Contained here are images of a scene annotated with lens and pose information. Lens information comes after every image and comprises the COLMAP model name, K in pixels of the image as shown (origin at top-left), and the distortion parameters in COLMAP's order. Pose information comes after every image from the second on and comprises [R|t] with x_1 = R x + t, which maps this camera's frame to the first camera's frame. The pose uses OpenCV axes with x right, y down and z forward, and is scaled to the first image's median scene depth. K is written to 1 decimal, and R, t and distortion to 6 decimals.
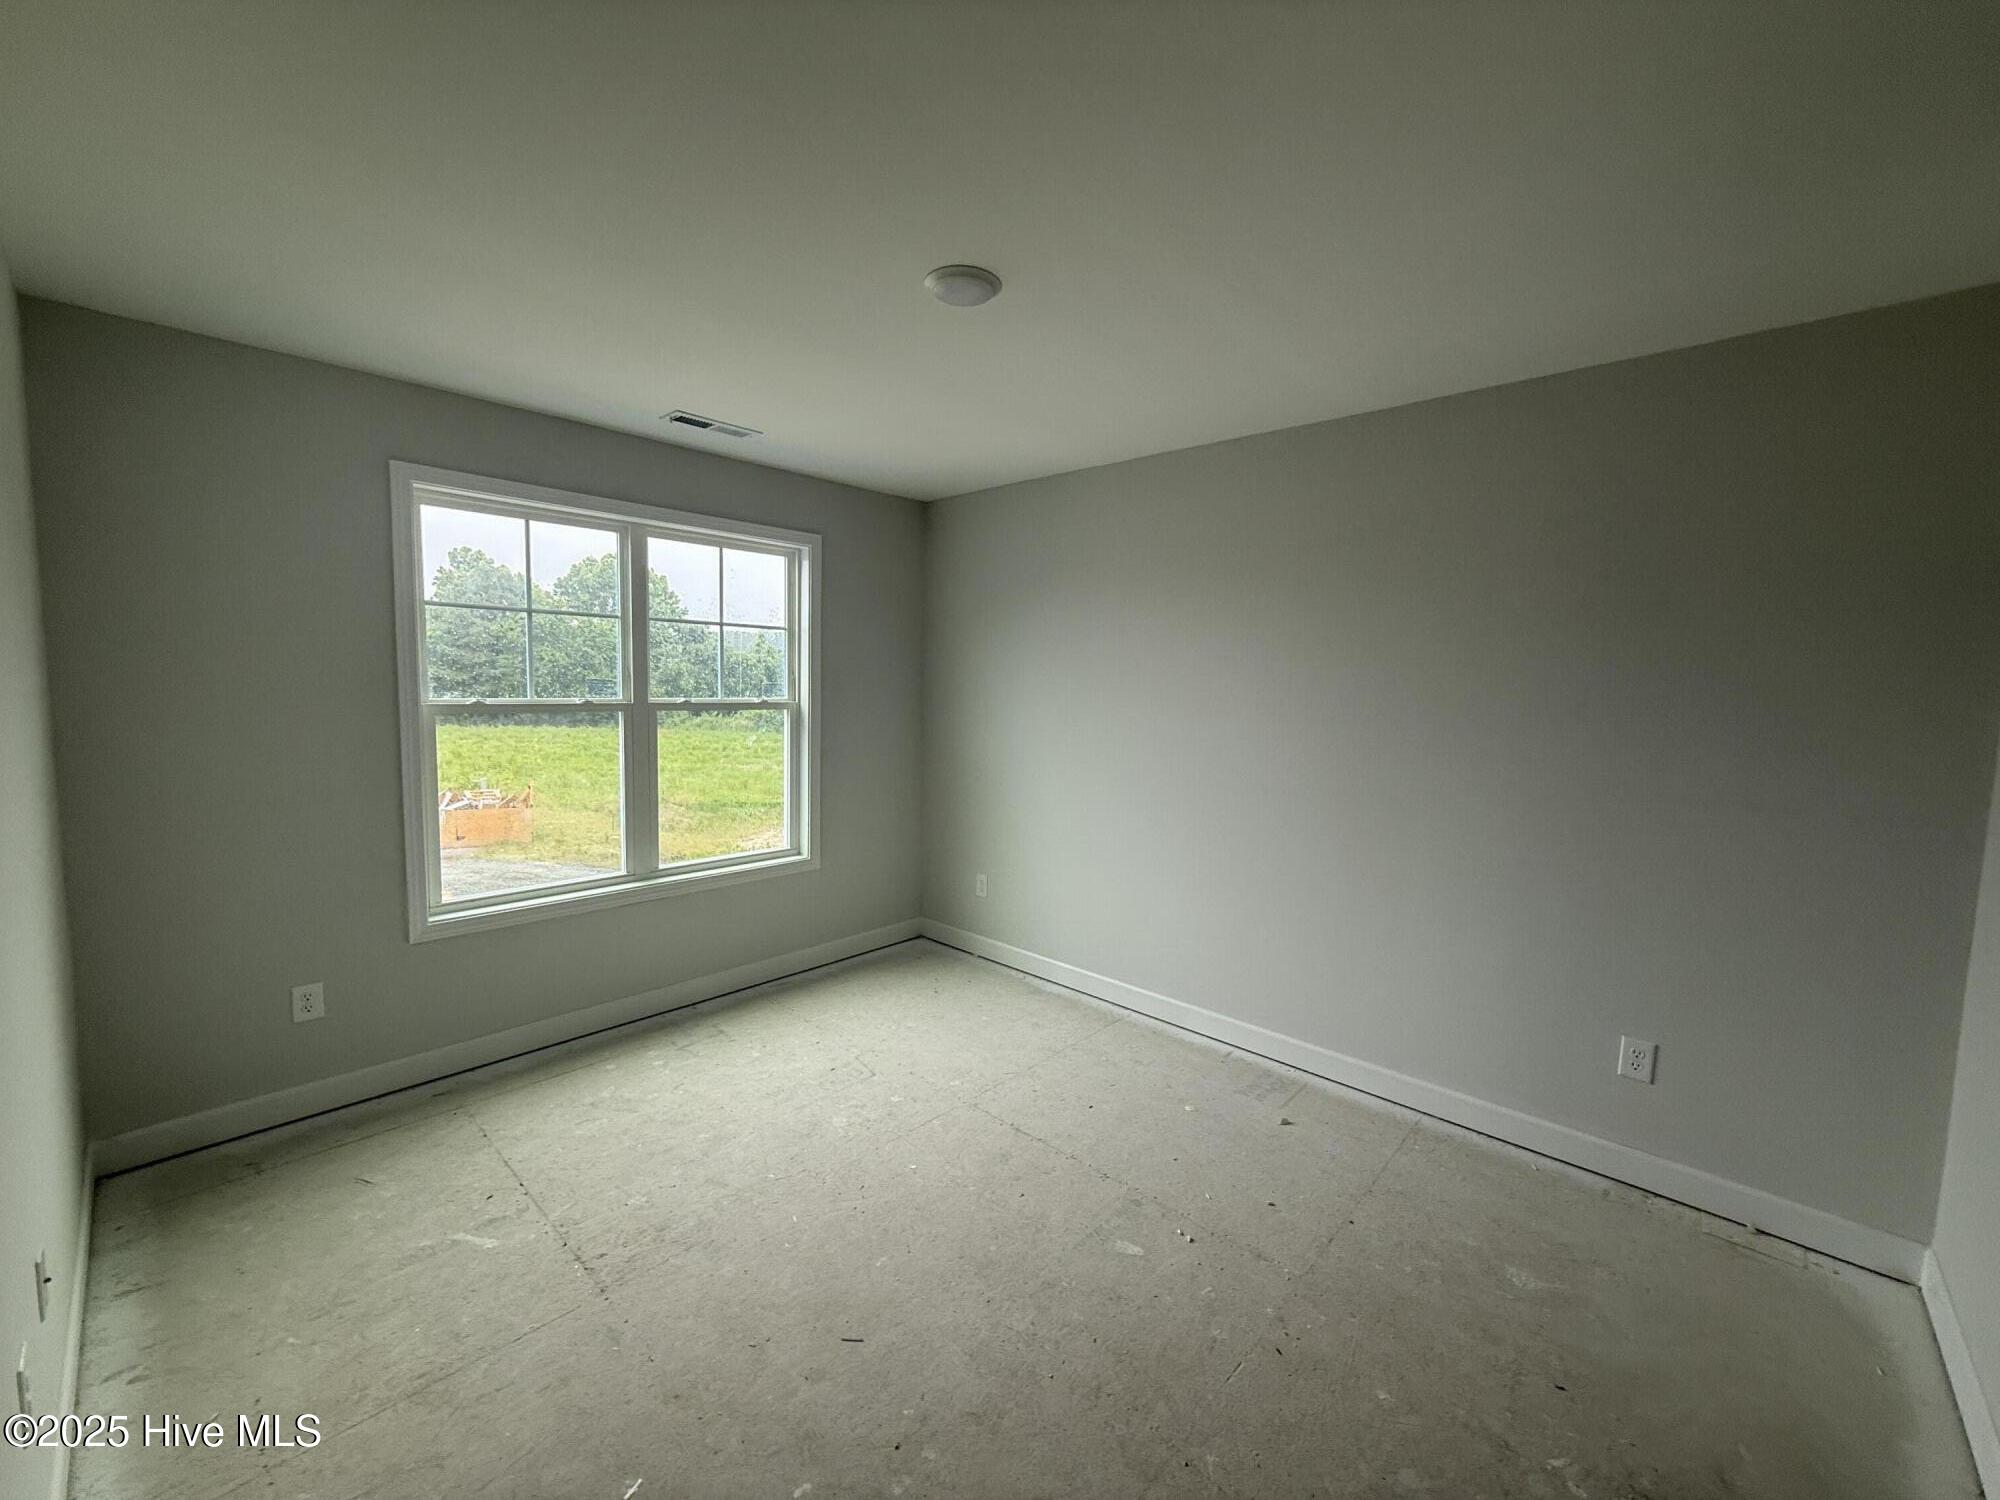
lens RADIAL K [[811.7, 0, 997.0], [0, 811.7, 759.5], [0, 0, 1]] dist [-0.002221, -0.000487]
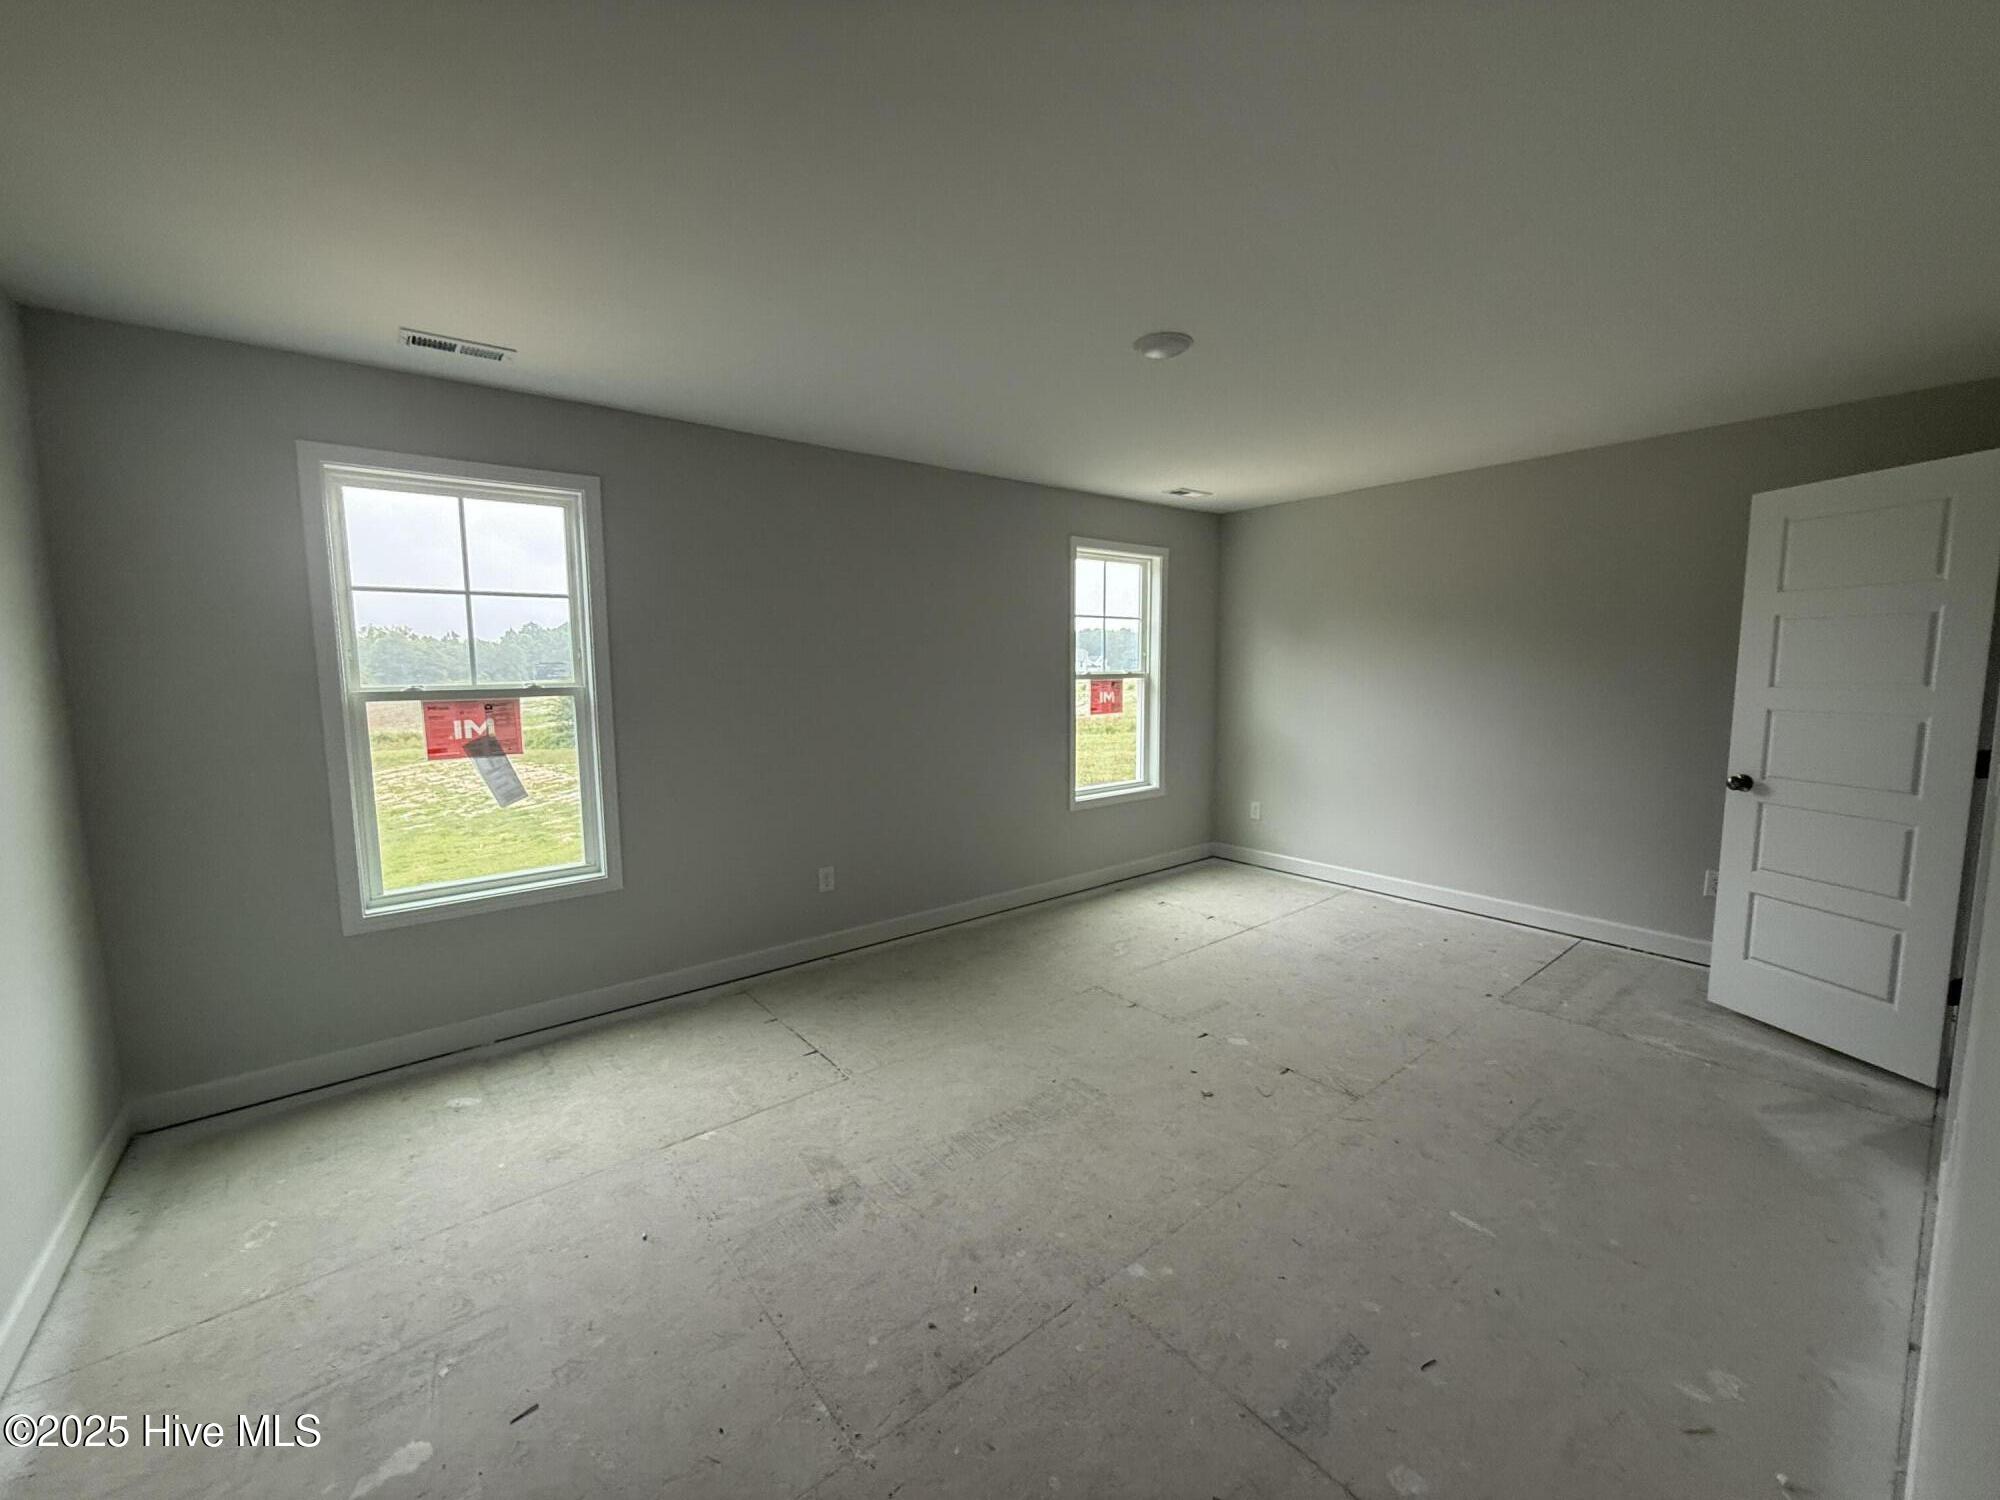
lens RADIAL K [[805.4, 0, 932.3], [0, 805.4, 759.8], [0, 0, 1]] dist [0.000636, 0.000834]
pose [[0.984629, -0.000469, -0.174656, 0.242133], [0.005887, 0.999517, 0.030507, -0.020519], [0.174557, -0.031066, 0.984157, 0.264031]]
